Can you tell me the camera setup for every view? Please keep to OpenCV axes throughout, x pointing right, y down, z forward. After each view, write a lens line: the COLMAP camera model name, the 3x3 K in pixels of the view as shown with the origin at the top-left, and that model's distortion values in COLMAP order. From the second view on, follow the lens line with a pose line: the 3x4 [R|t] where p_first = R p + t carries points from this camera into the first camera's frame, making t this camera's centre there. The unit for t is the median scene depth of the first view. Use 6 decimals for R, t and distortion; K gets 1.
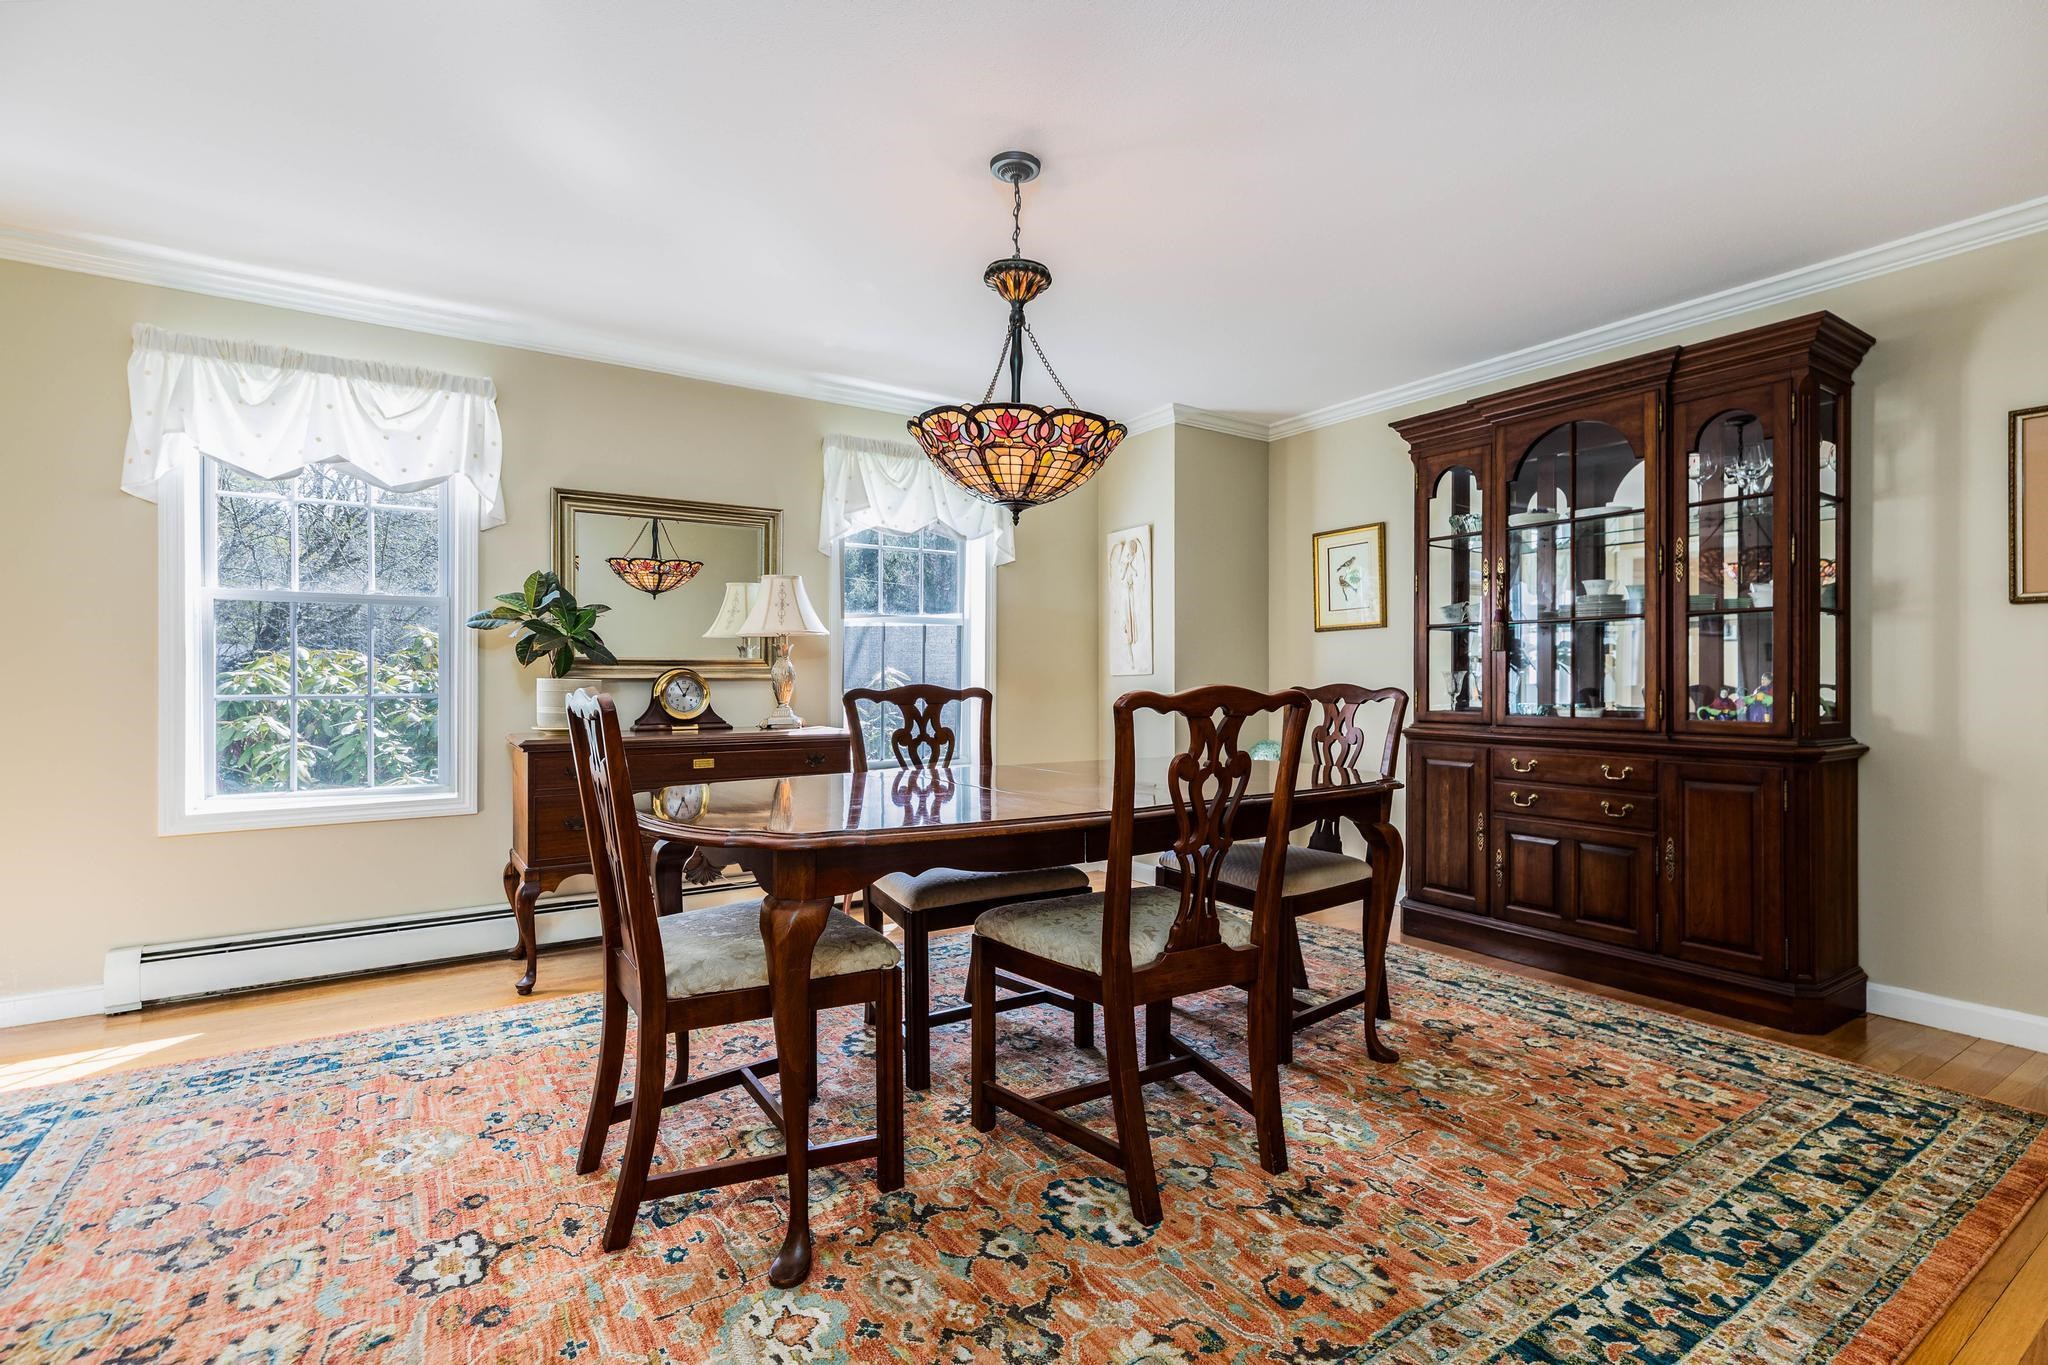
lens RADIAL K [[953.2, 0, 1062.9], [0, 953.2, 686.5], [0, 0, 1]] dist [0.004016, 0.000409]
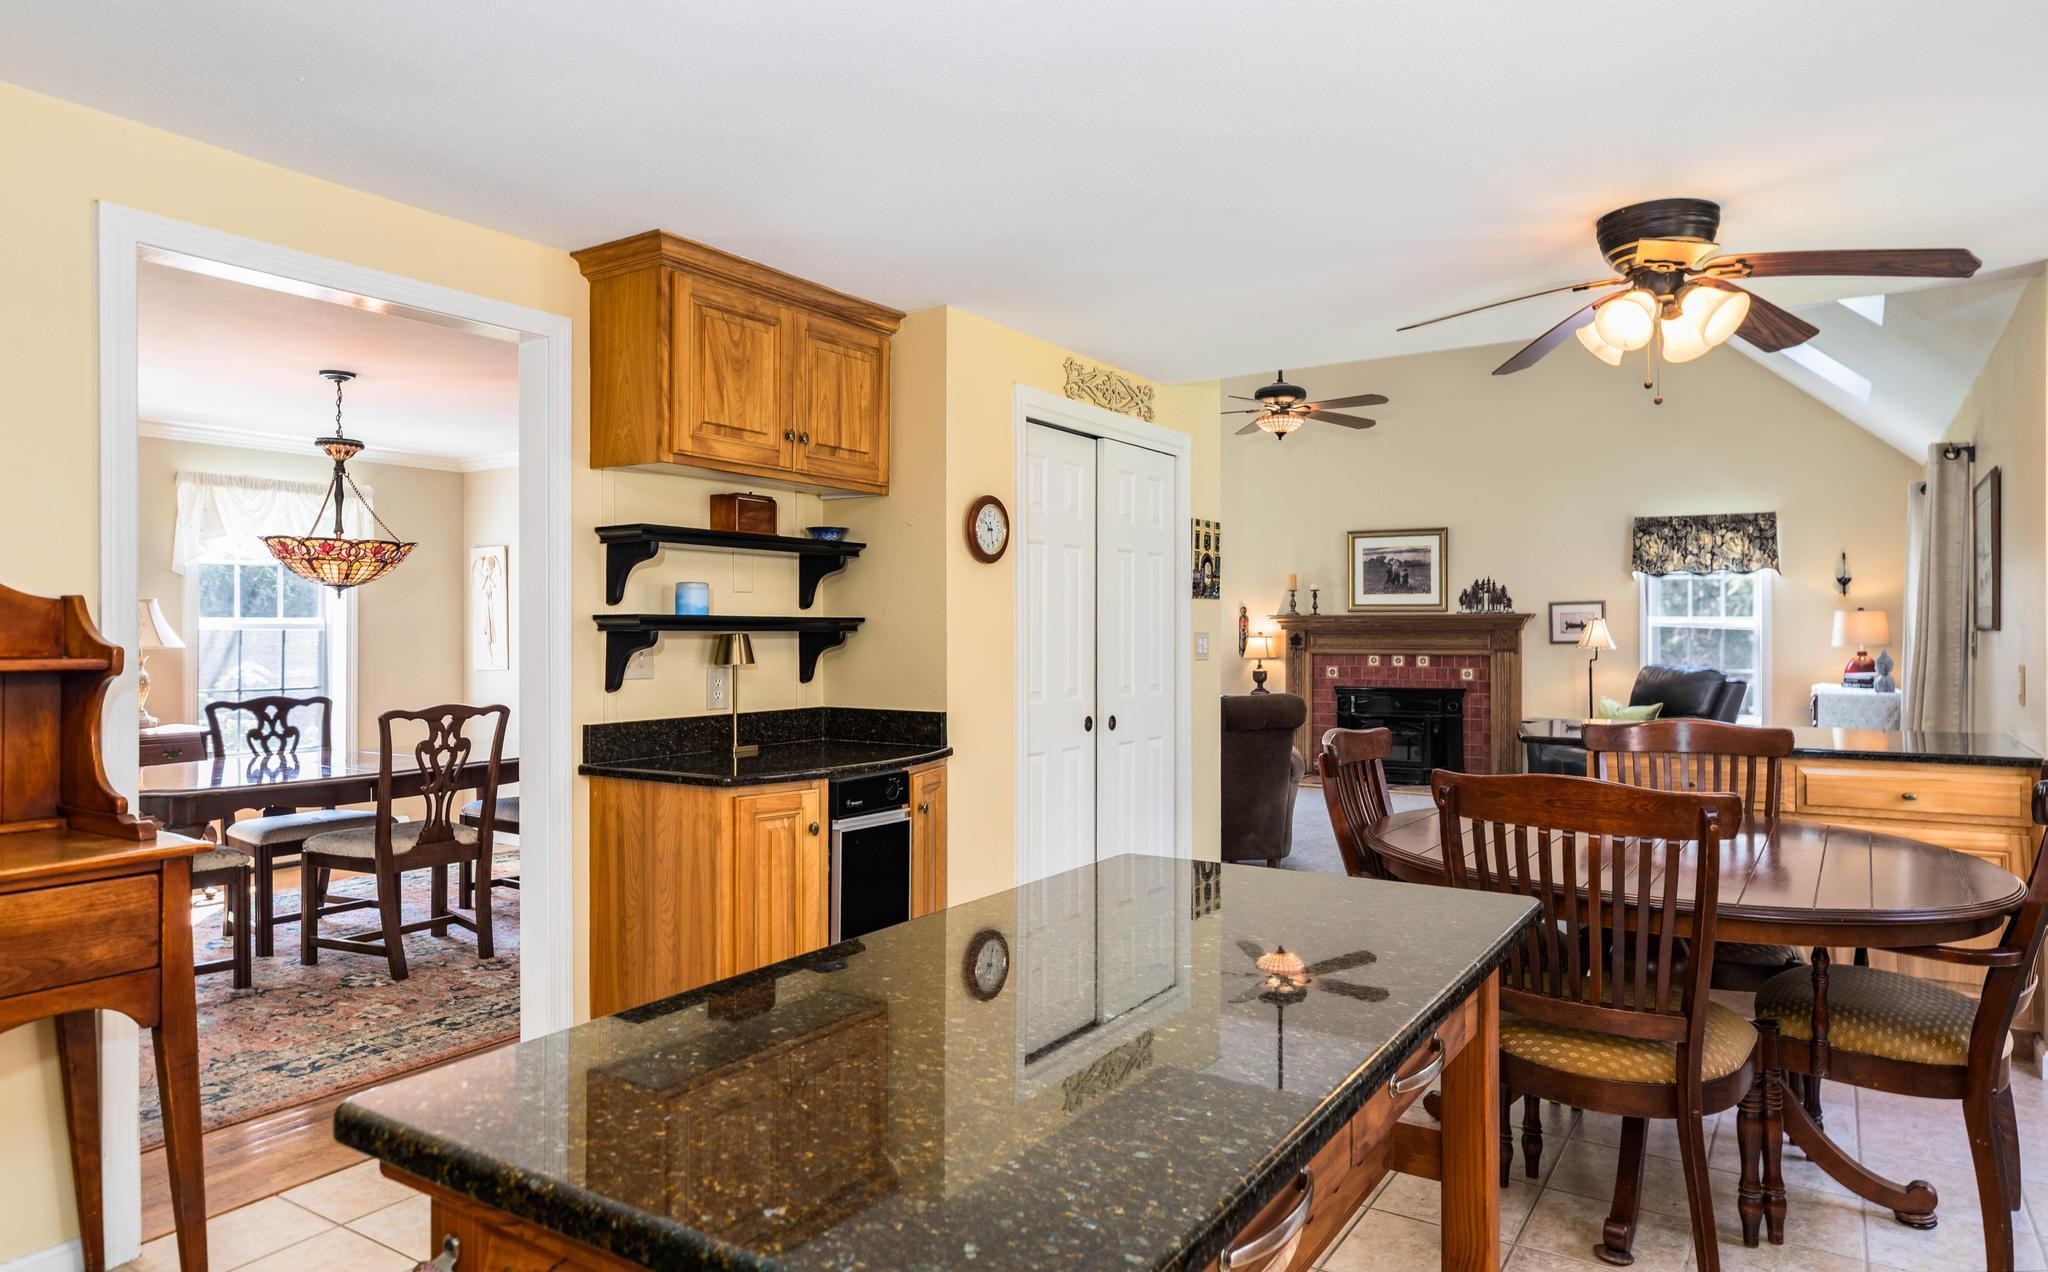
lens RADIAL K [[1205.8, 0, 1061.0], [0, 1205.8, 629.7], [0, 0, 1]] dist [0.010907, 0.001973]
pose [[0.918053, -0.001985, 0.396453, 0.276045], [0.005068, 0.999965, -0.006729, -0.106519], [-0.396425, 0.008187, 0.918030, -1.436752]]
